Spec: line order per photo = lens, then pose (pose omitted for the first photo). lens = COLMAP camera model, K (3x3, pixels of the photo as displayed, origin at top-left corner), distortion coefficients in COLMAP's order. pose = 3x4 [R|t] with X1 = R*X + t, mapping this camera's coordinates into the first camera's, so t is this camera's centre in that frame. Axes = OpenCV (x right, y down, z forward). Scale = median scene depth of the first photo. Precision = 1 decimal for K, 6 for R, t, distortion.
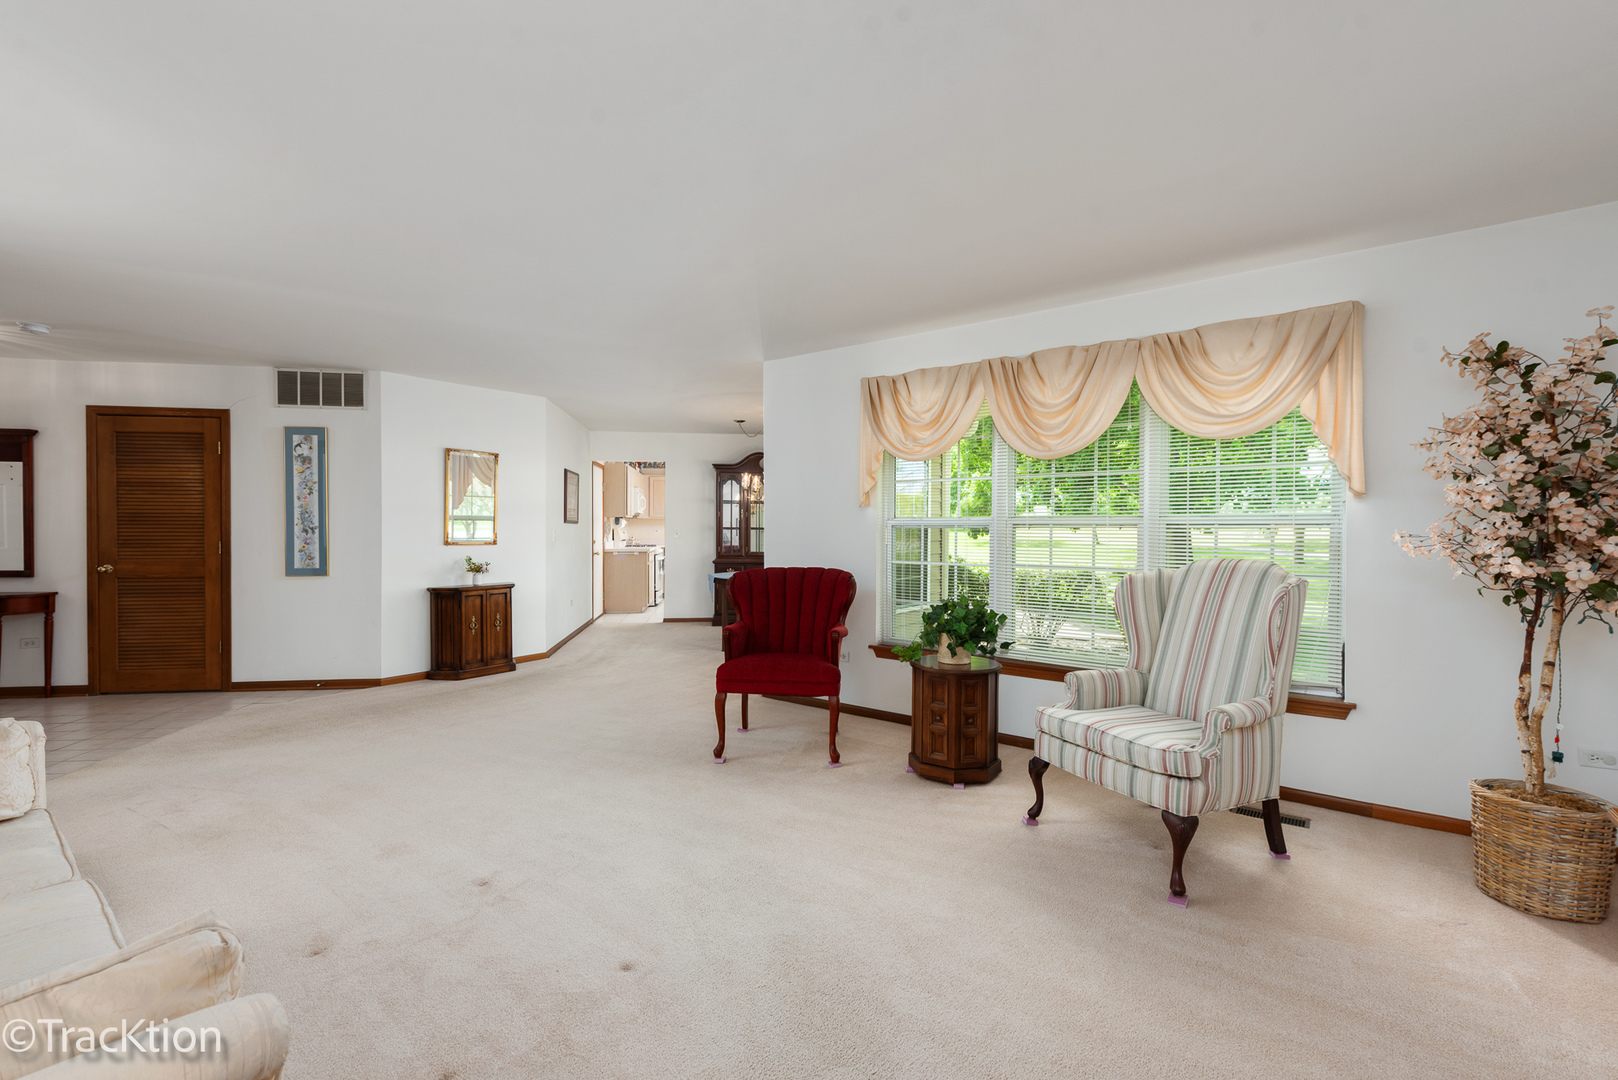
lens RADIAL K [[709.5, 0, 802.2], [0, 709.5, 539.7], [0, 0, 1]] dist [0.020918, -0.000046]
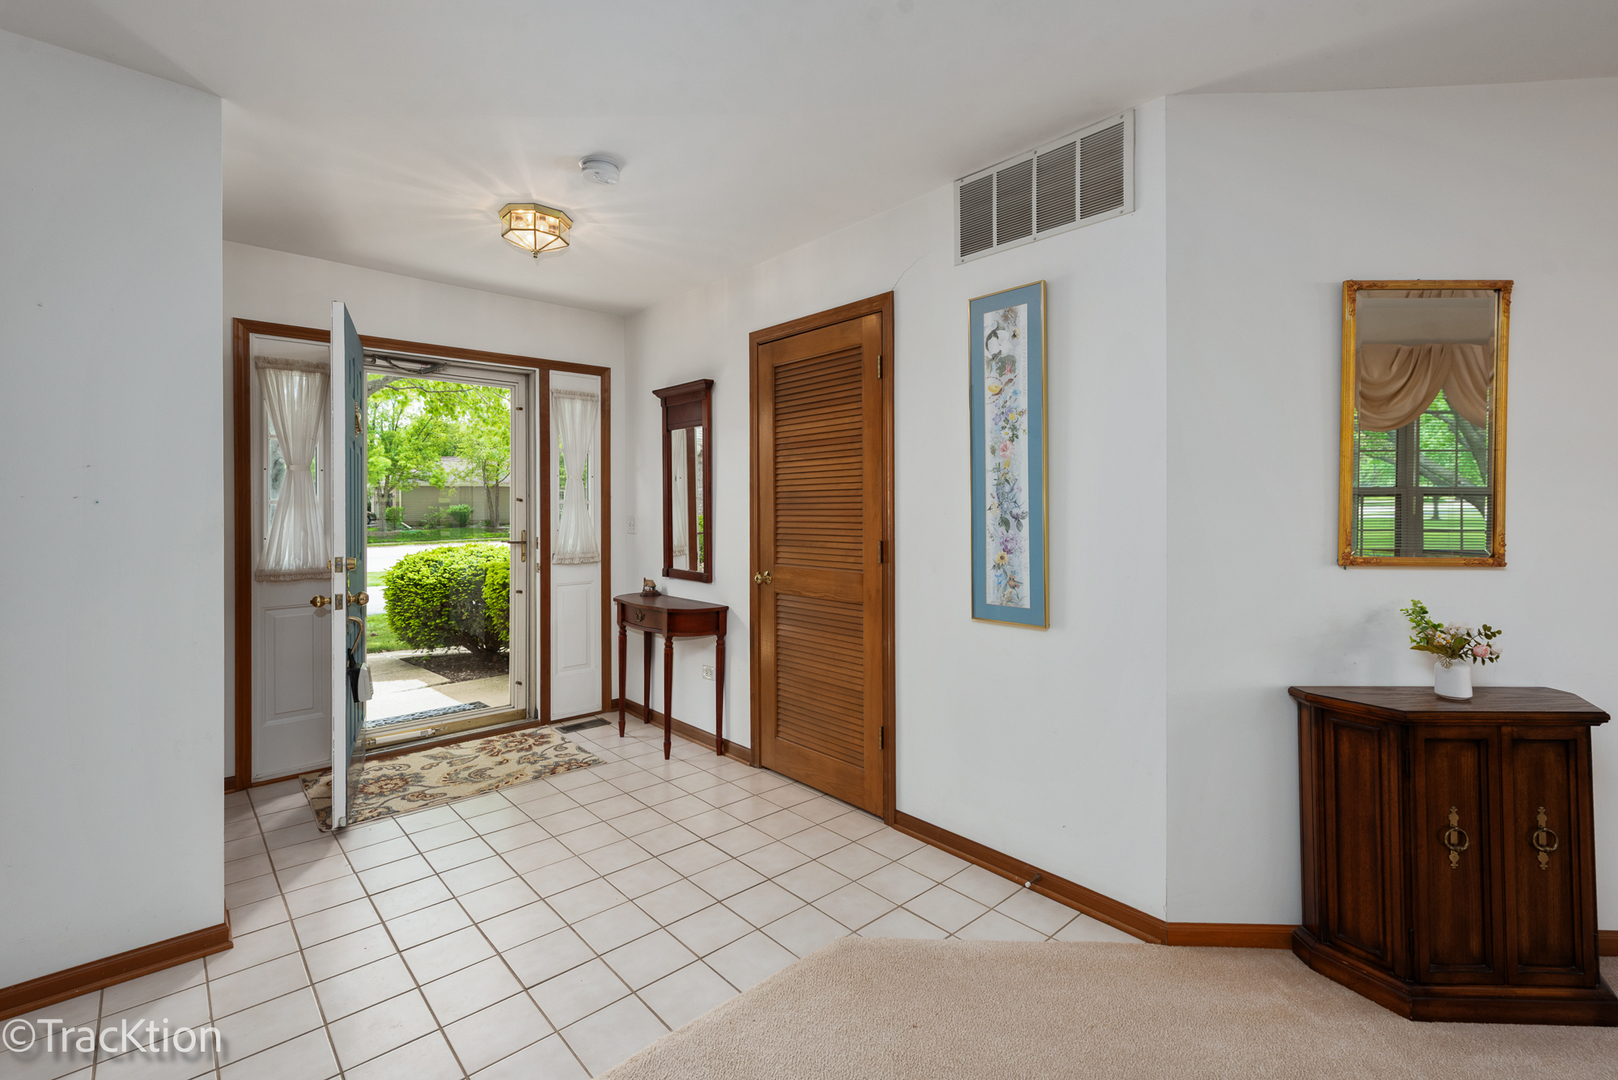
lens RADIAL K [[718.4, 0, 828.2], [0, 718.4, 505.3], [0, 0, 1]] dist [0.004081, 0.000169]
pose [[0.592982, -0.007398, -0.805181, -0.396769], [-0.005267, 0.999901, -0.013066, -0.016621], [0.805198, 0.011989, 0.592885, 0.644570]]
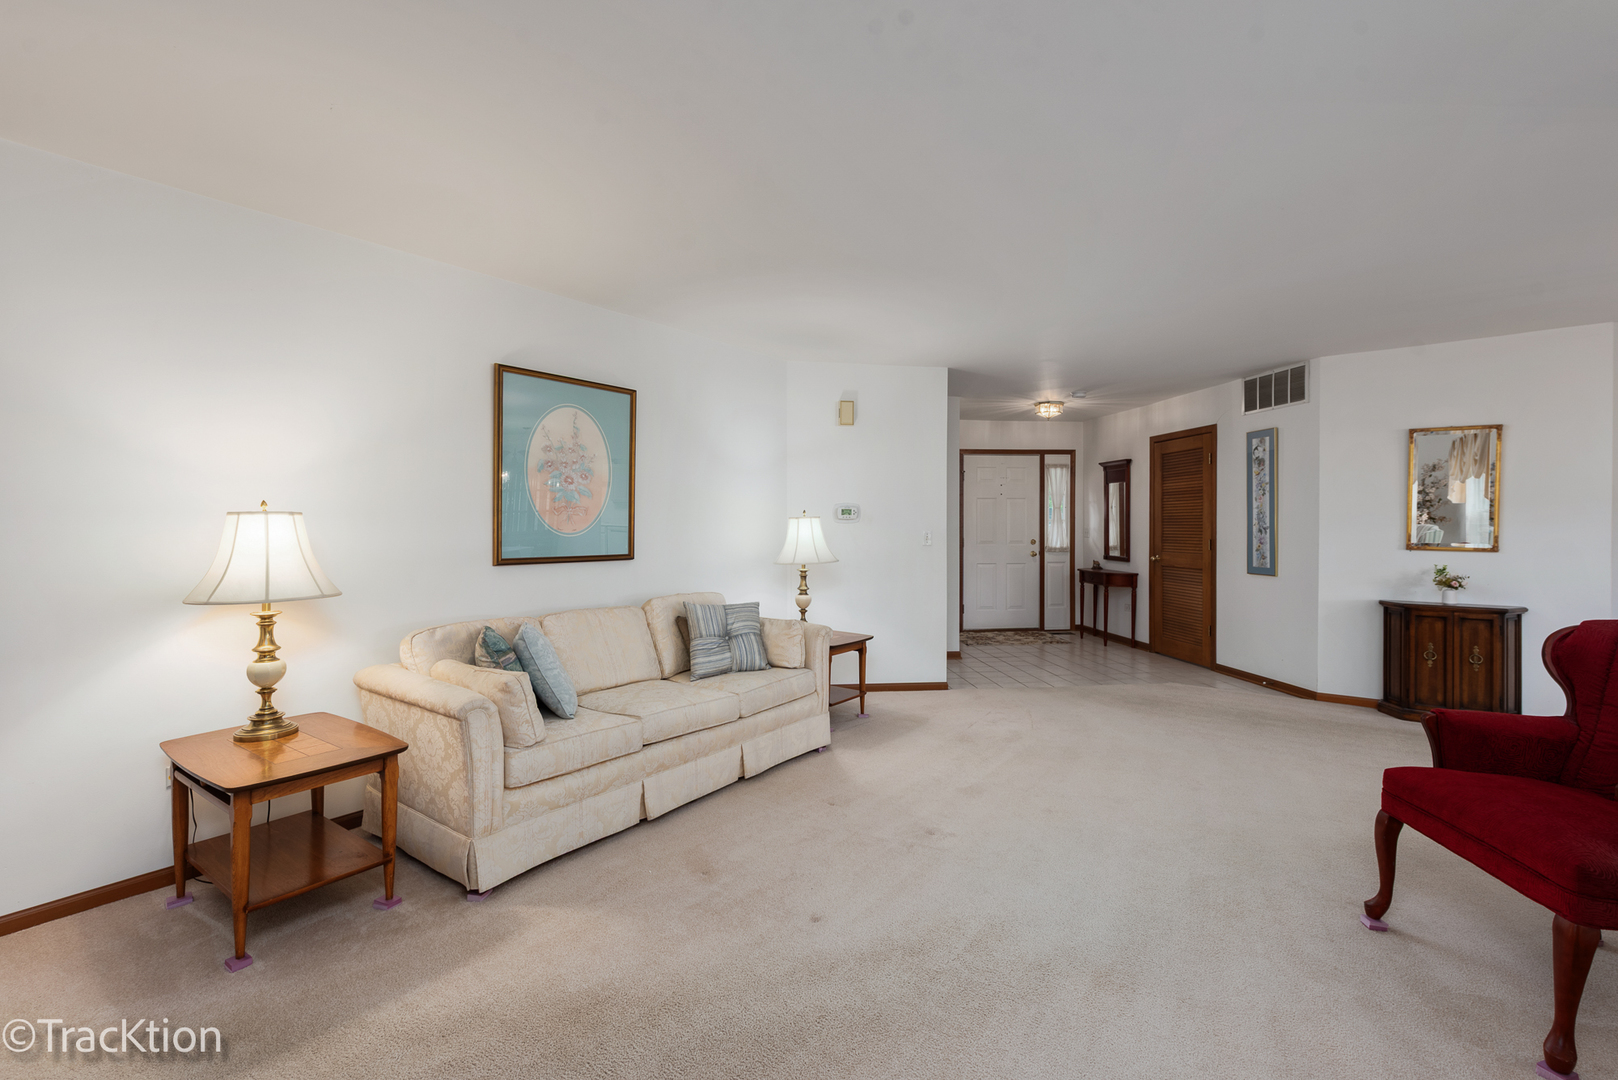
lens RADIAL K [[705.8, 0, 807.9], [0, 705.8, 524.1], [0, 0, 1]] dist [0.002368, 0.000209]
pose [[0.005686, -0.001348, -0.999983, 0.317862], [-0.014763, 0.999890, -0.001432, -0.011013], [0.999875, 0.014771, 0.005665, 0.344780]]
